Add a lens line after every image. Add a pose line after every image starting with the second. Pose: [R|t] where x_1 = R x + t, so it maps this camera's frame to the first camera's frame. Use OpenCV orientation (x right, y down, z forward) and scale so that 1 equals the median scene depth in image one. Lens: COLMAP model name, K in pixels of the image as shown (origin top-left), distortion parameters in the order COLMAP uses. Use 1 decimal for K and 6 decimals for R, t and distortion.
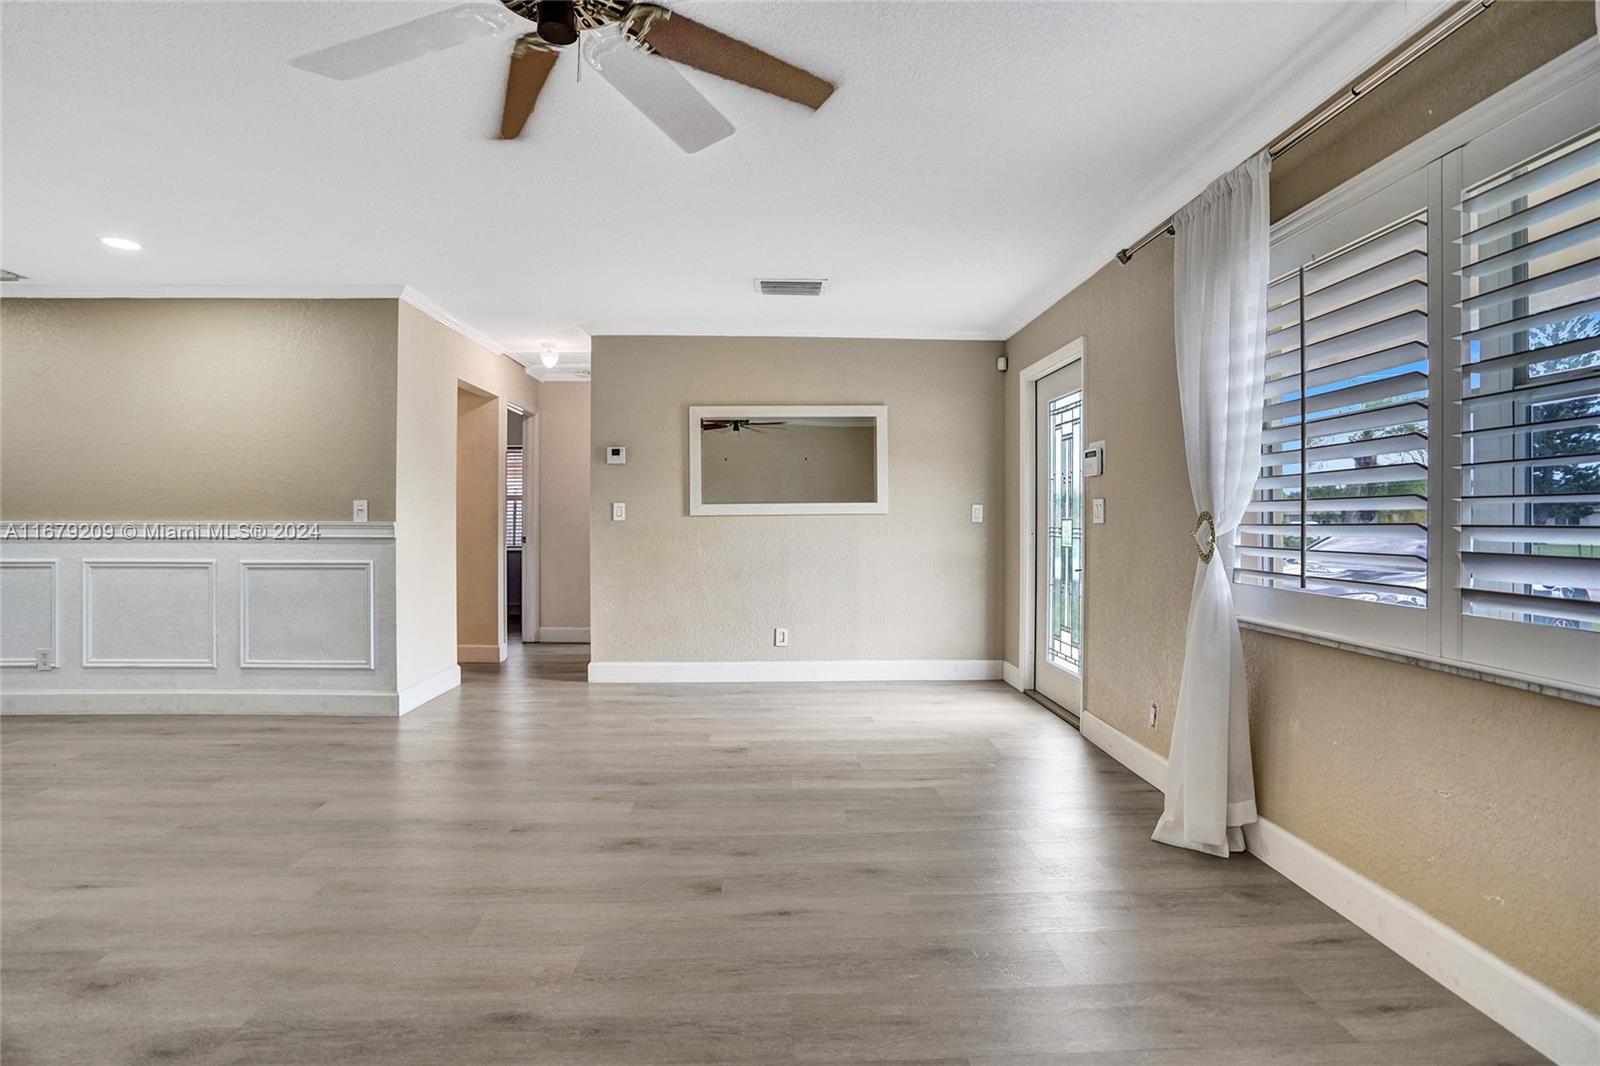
lens RADIAL K [[762.5, 0, 797.9], [0, 762.5, 516.5], [0, 0, 1]] dist [-0.064197, 0.022789]
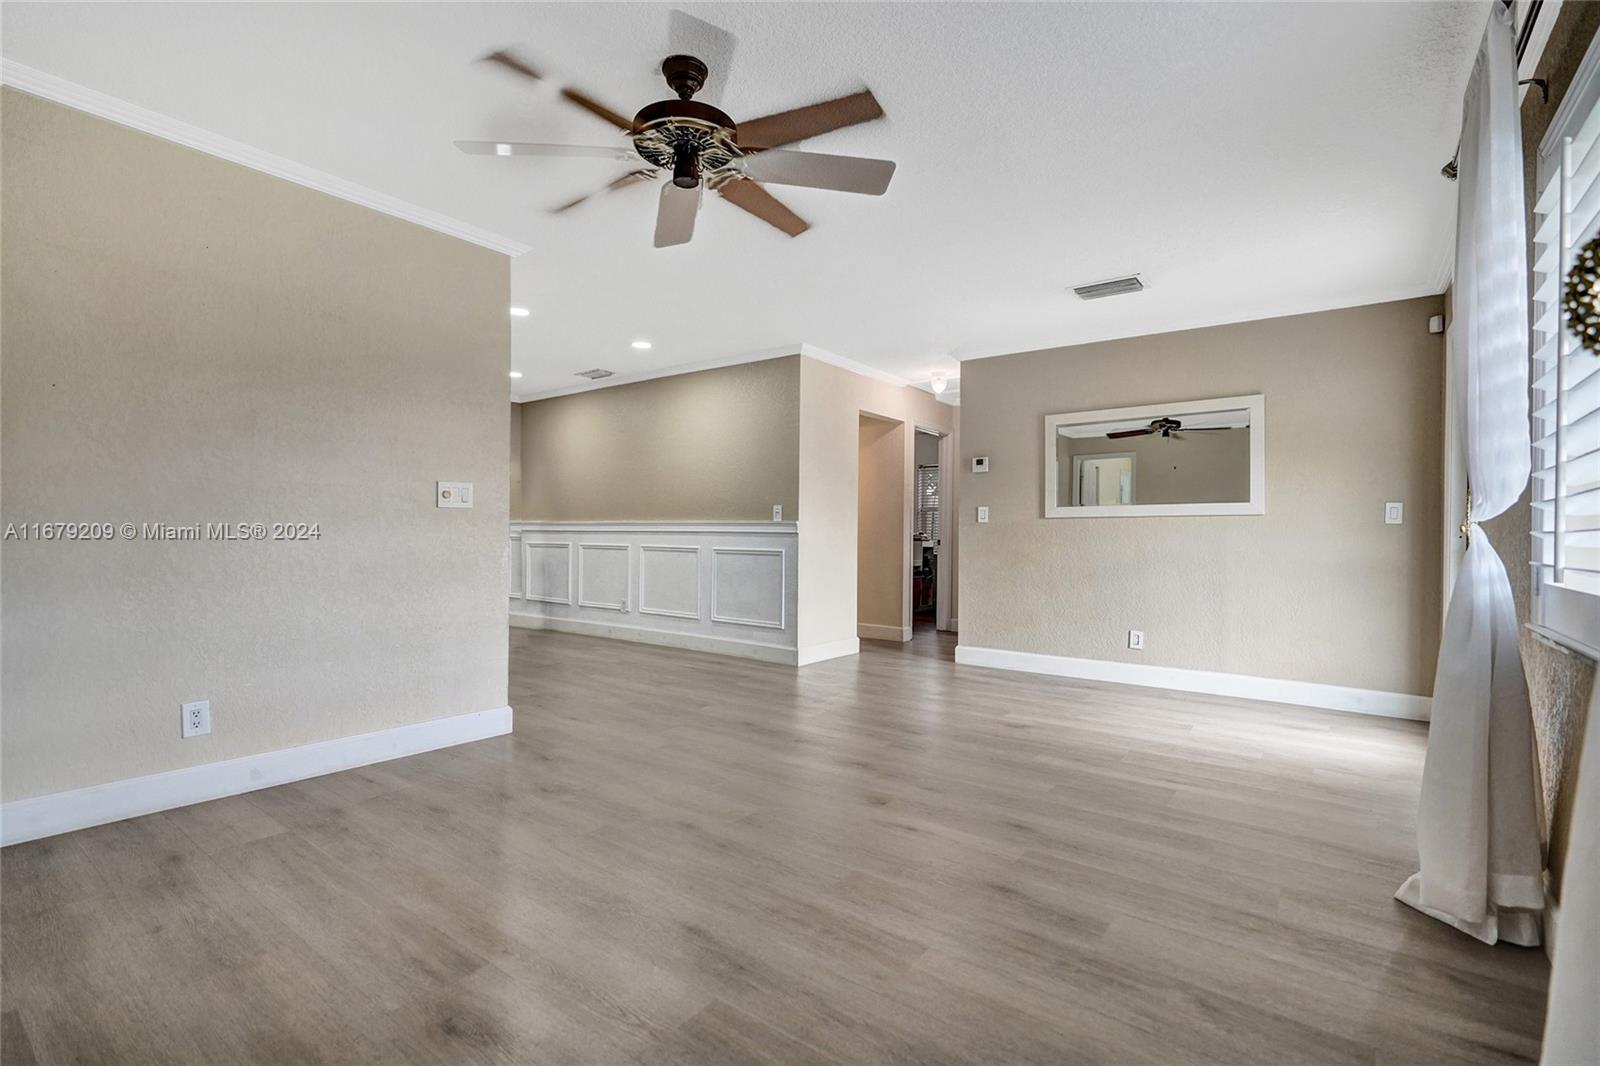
lens RADIAL K [[724.2, 0, 800.3], [0, 724.2, 535.5], [0, 0, 1]] dist [-0.012618, 0.002992]
pose [[0.776902, 0.009459, -0.629550, 0.287853], [-0.008507, 0.999954, 0.004525, 0.027655], [0.629564, 0.001840, 0.776947, -0.006824]]
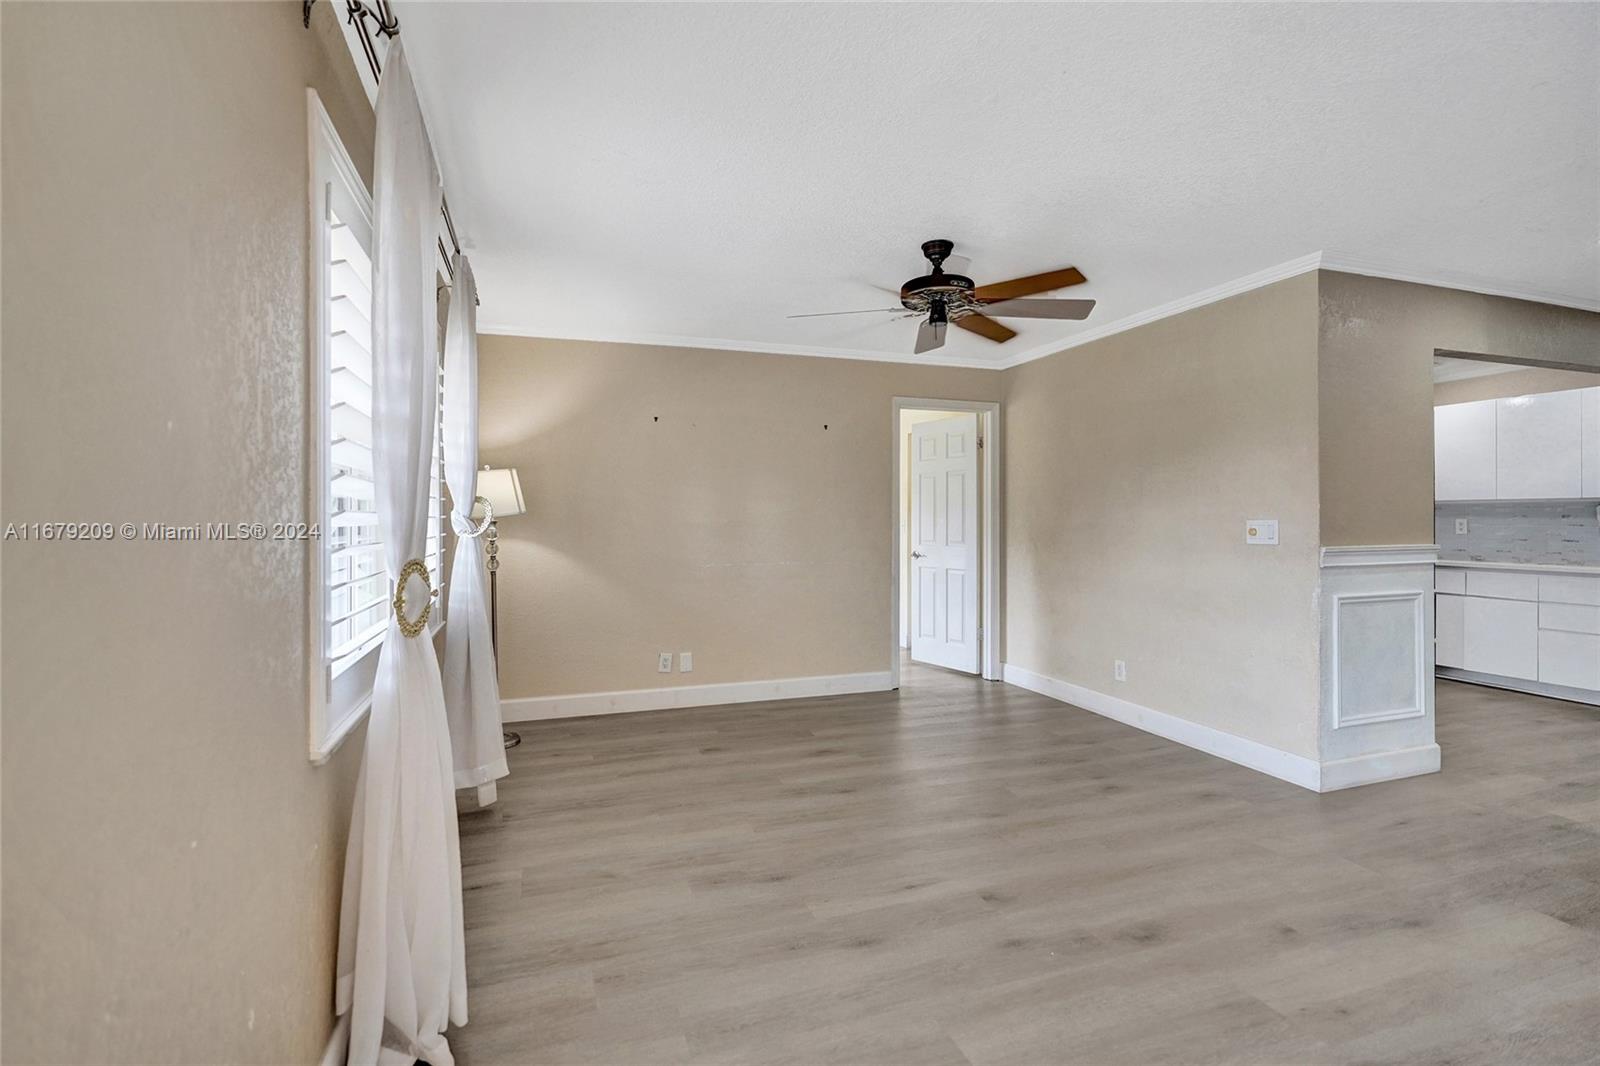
lens RADIAL K [[762.5, 0, 799.6], [0, 762.5, 522.0], [0, 0, 1]] dist [-0.064197, 0.022789]
pose [[-0.957007, 0.002217, -0.290056, 0.248661], [0.001302, 0.999994, 0.003350, -0.025788], [0.290062, 0.002829, -0.957004, 1.052749]]
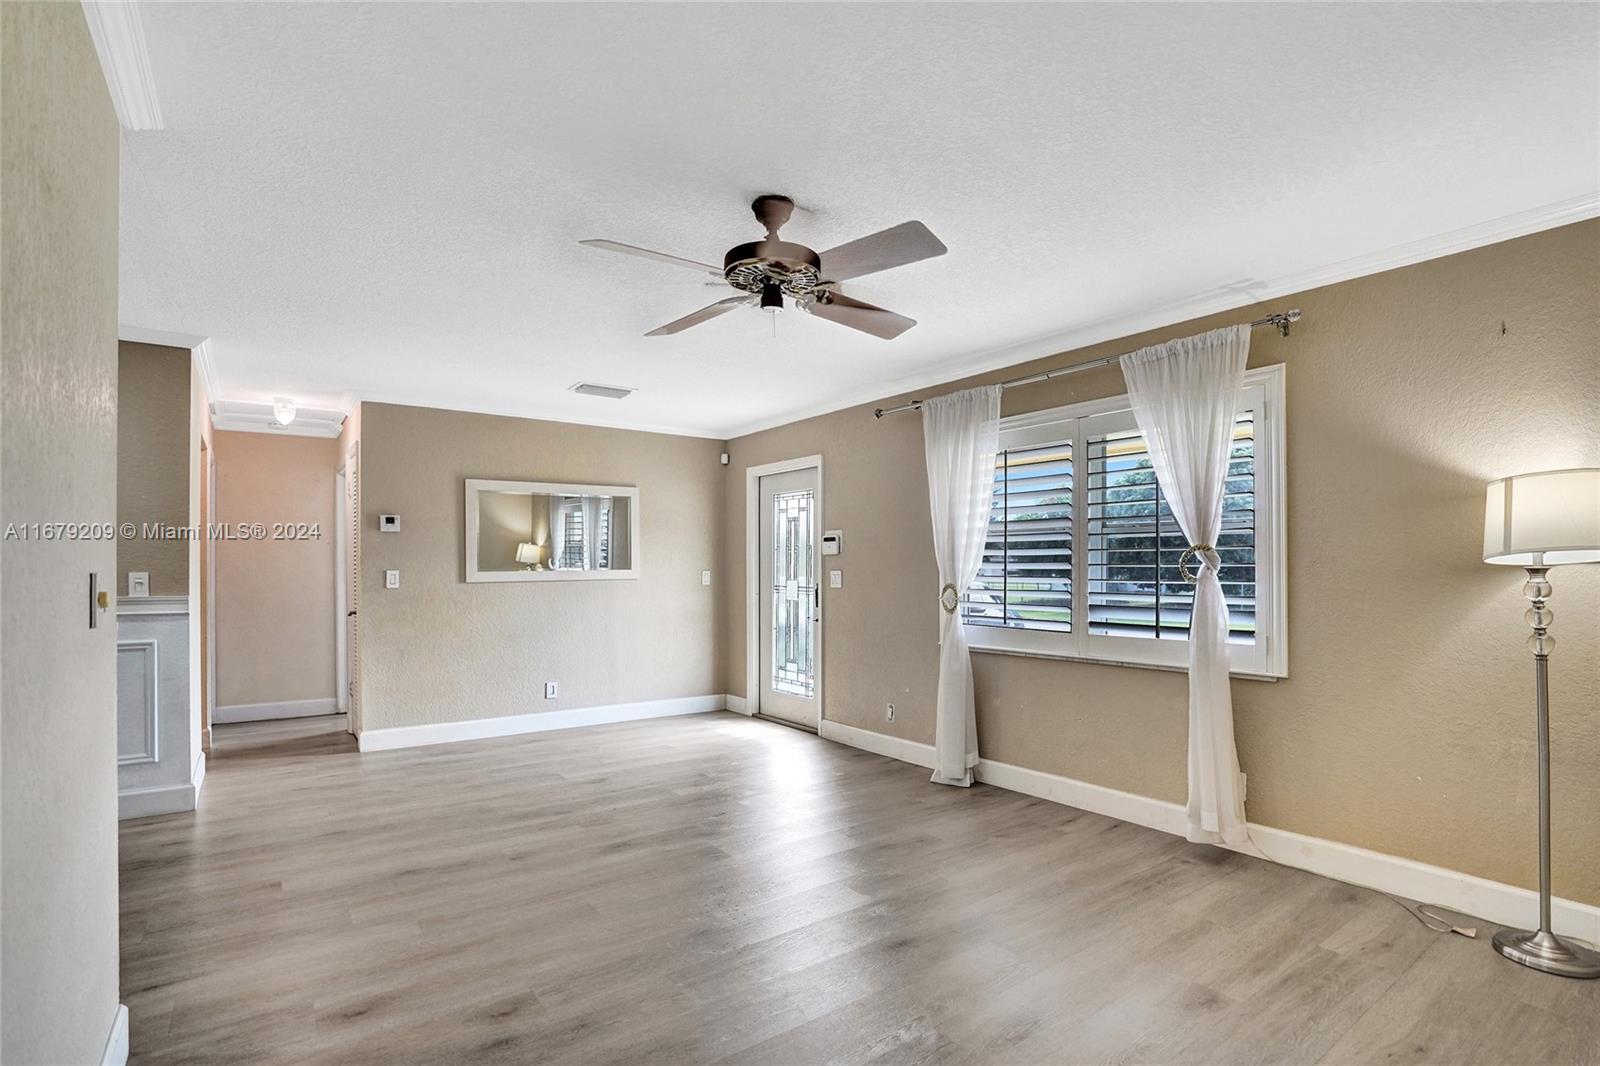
lens RADIAL K [[762.5, 0, 793.4], [0, 762.5, 569.1], [0, 0, 1]] dist [-0.064197, 0.022789]
pose [[0.832181, -0.002248, 0.554499, -0.428648], [0.001475, 0.999997, 0.001840, -0.026046], [-0.554502, -0.000714, 0.832182, -0.149627]]
